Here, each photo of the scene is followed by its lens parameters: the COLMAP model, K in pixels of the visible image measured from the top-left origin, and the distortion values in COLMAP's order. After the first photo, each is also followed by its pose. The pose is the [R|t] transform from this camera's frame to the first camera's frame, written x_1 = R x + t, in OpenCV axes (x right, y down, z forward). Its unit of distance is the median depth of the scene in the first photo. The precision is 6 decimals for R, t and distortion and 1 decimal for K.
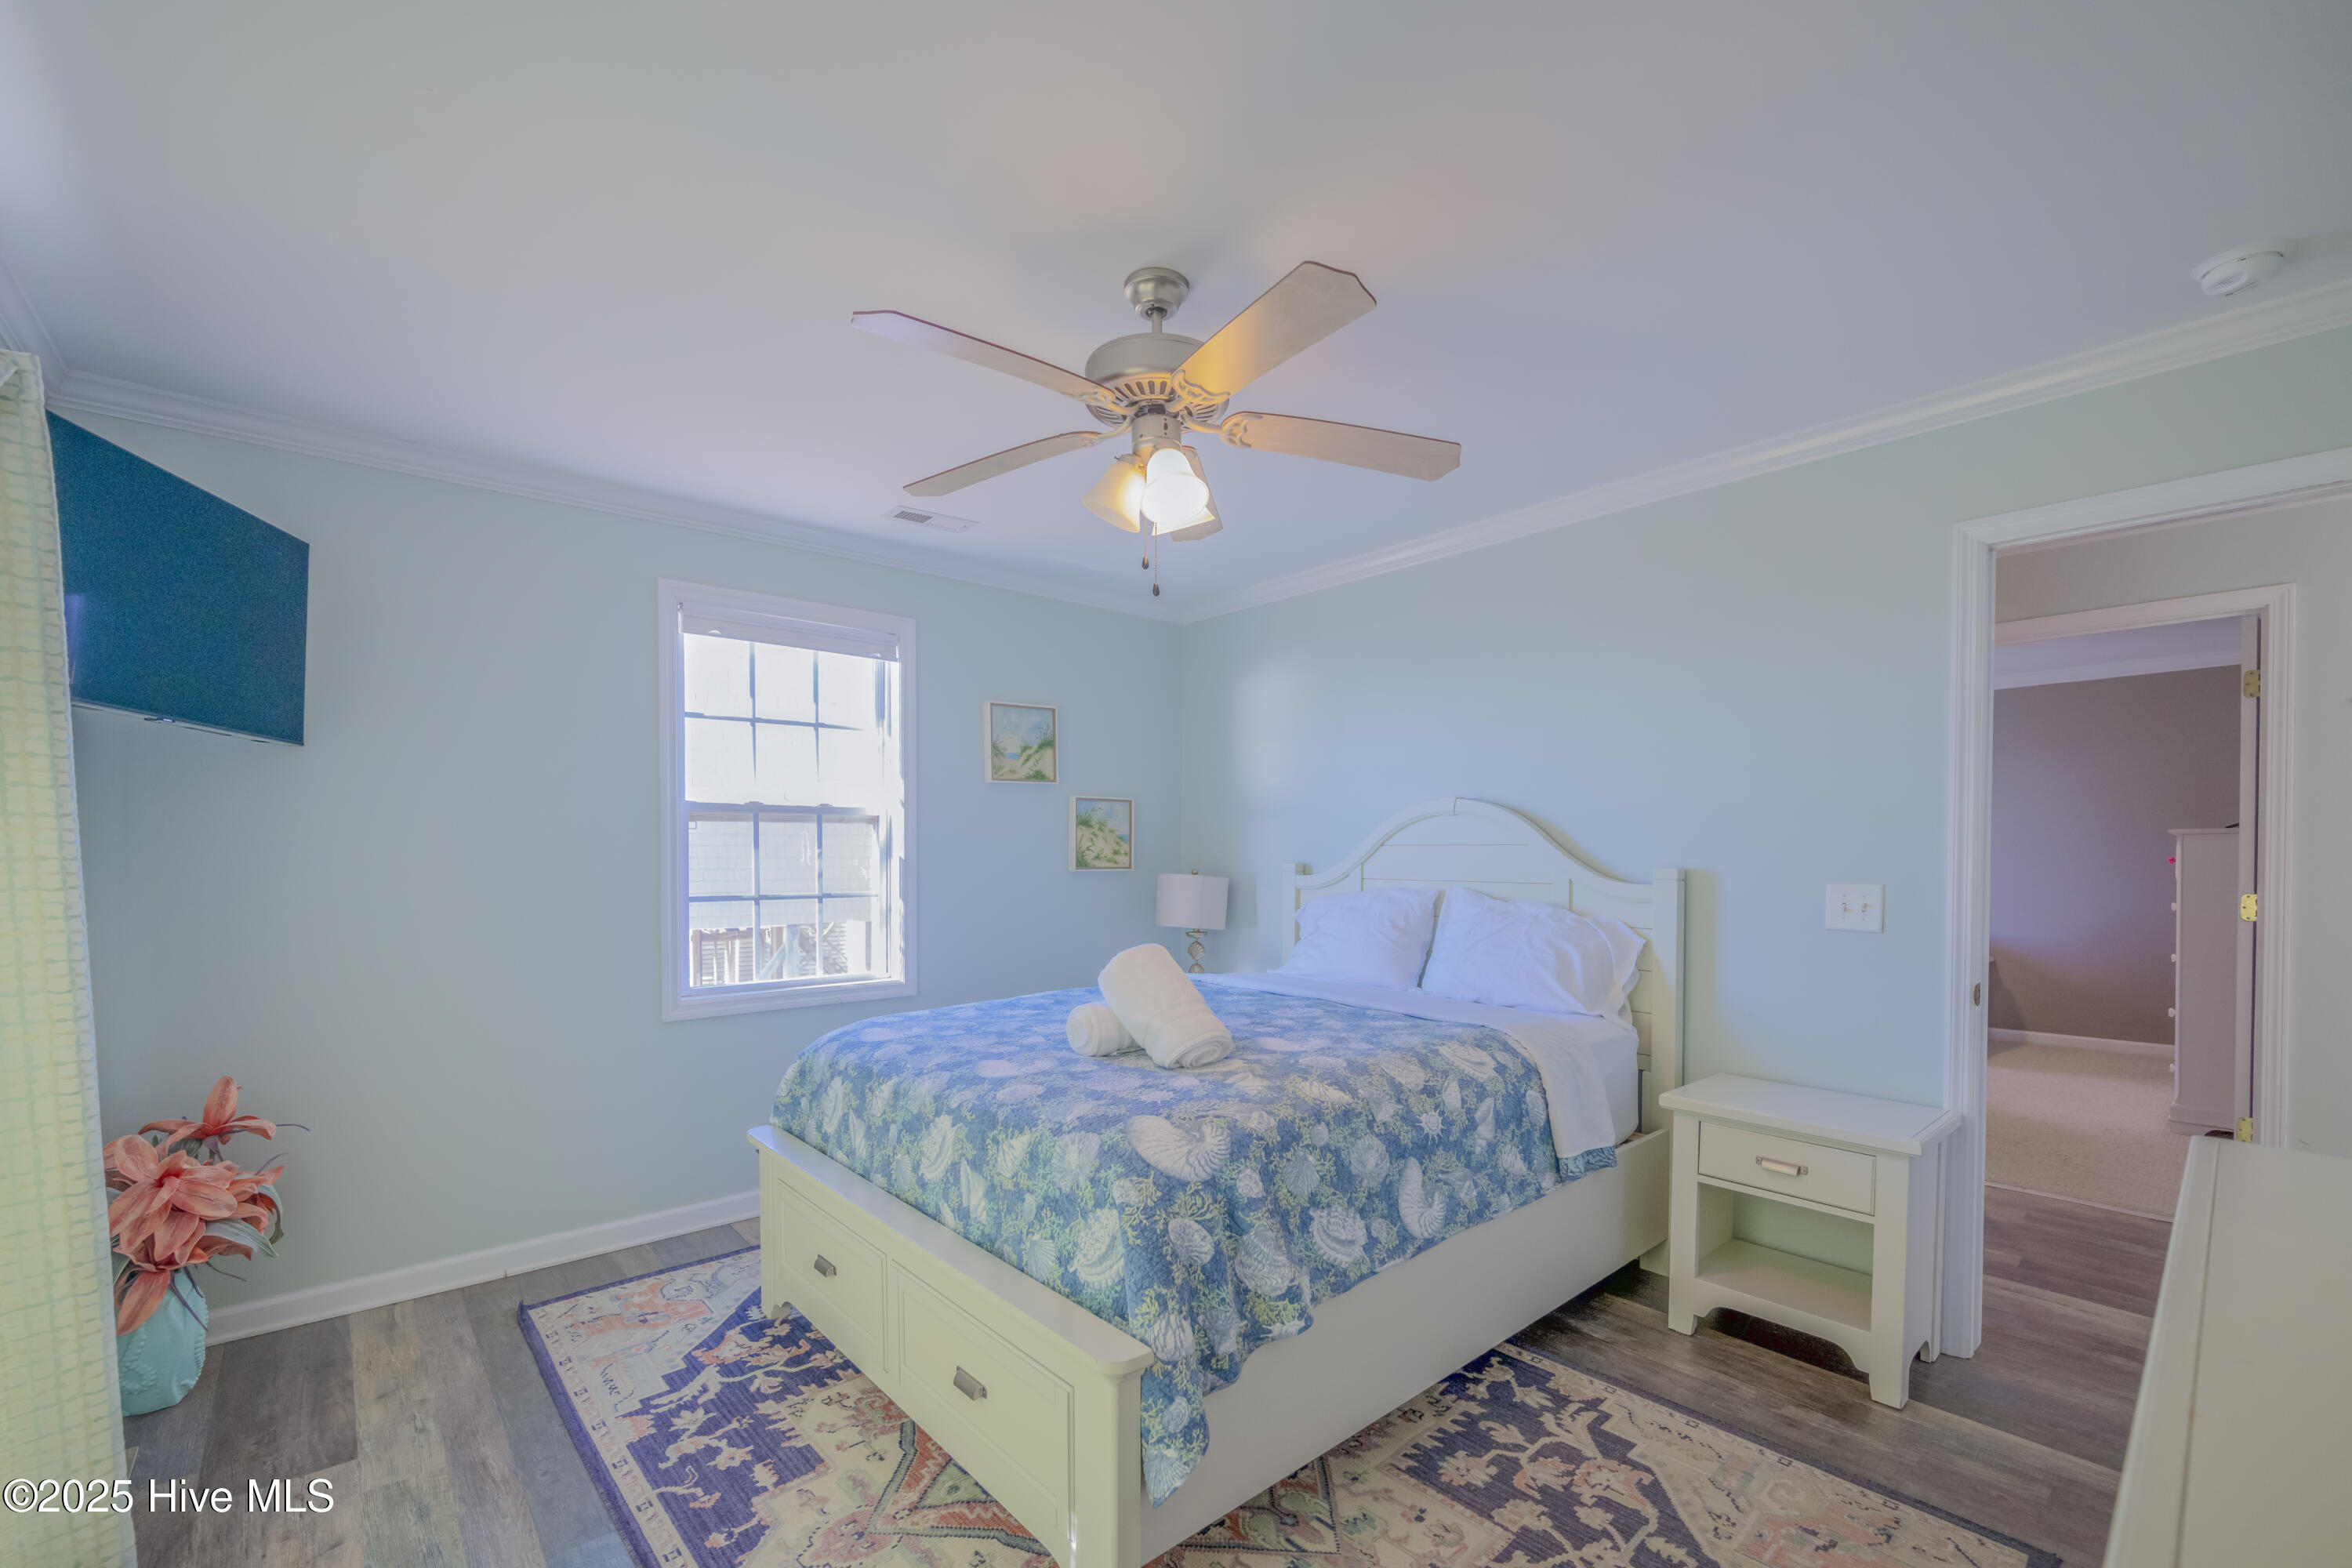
lens RADIAL K [[971.8, 0, 1174.6], [0, 971.8, 870.8], [0, 0, 1]] dist [-0.000287, 0.000002]
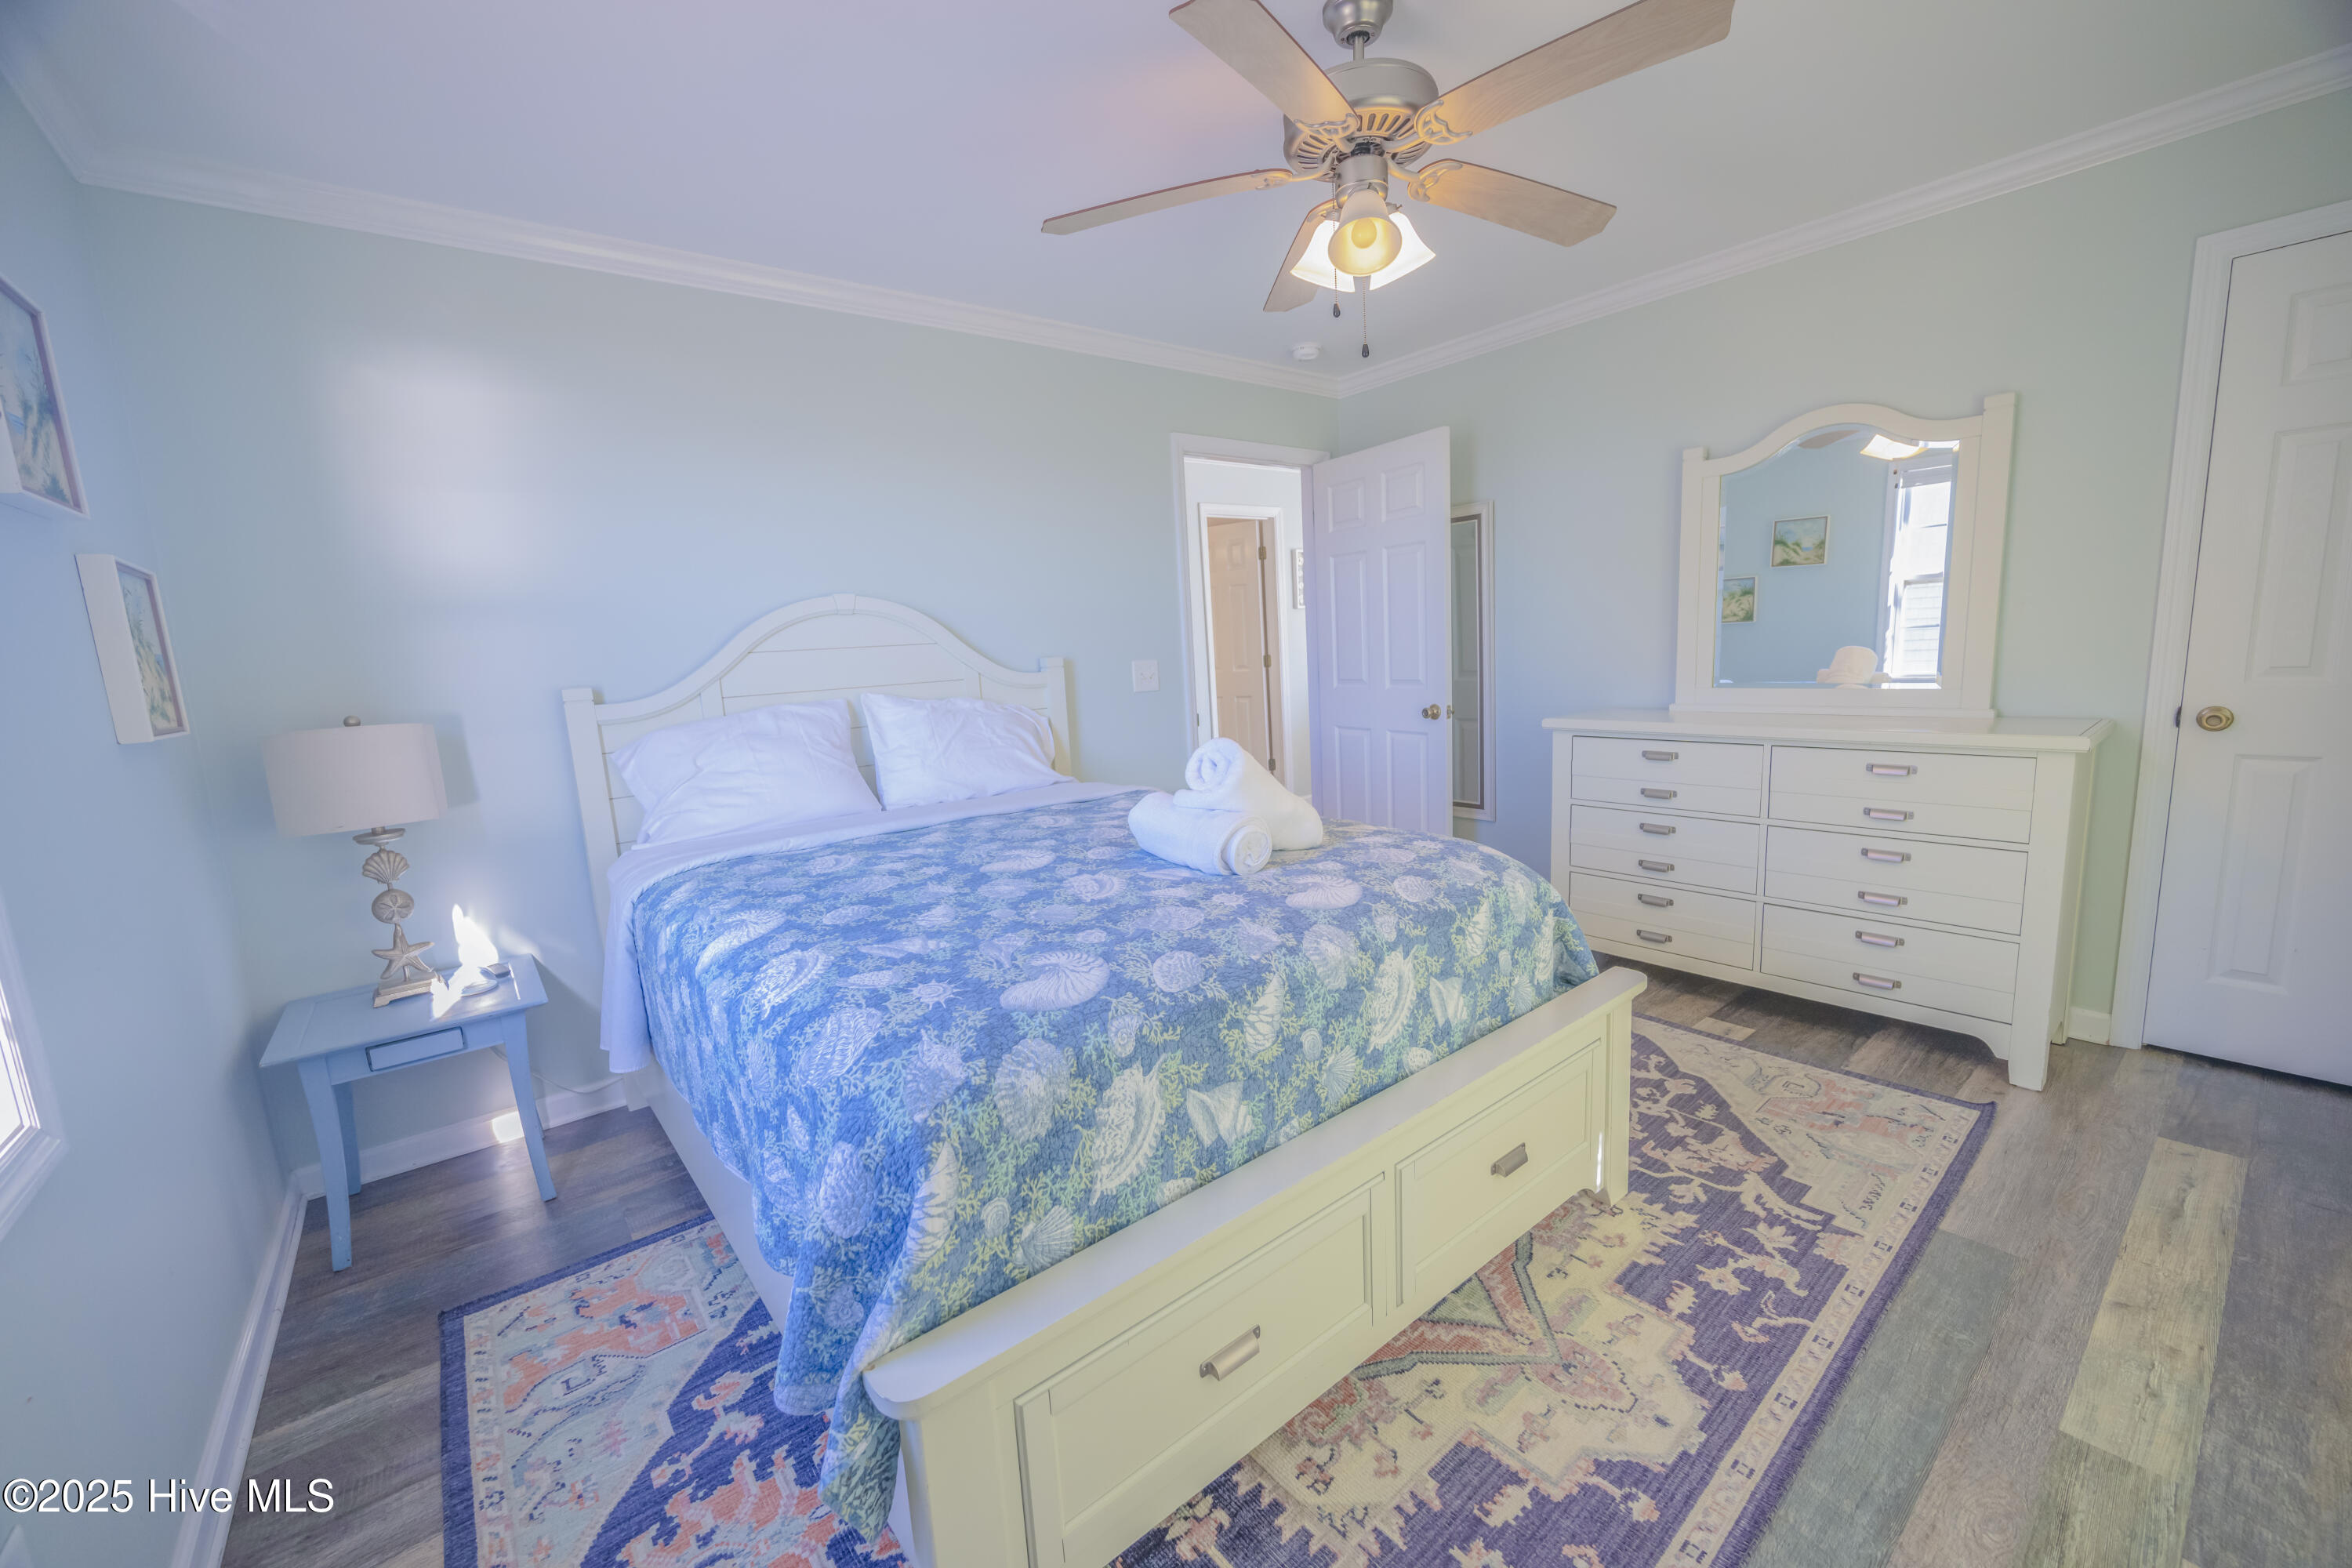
lens RADIAL K [[929.0, 0, 1176.0], [0, 929.0, 784.0], [0, 0, 1]] dist [-0.000377, -0.000071]
pose [[0.046064, -0.157437, 0.986454, -0.993157], [0.077299, 0.985103, 0.153612, -0.019916], [-0.995943, 0.069176, 0.057548, 1.135215]]
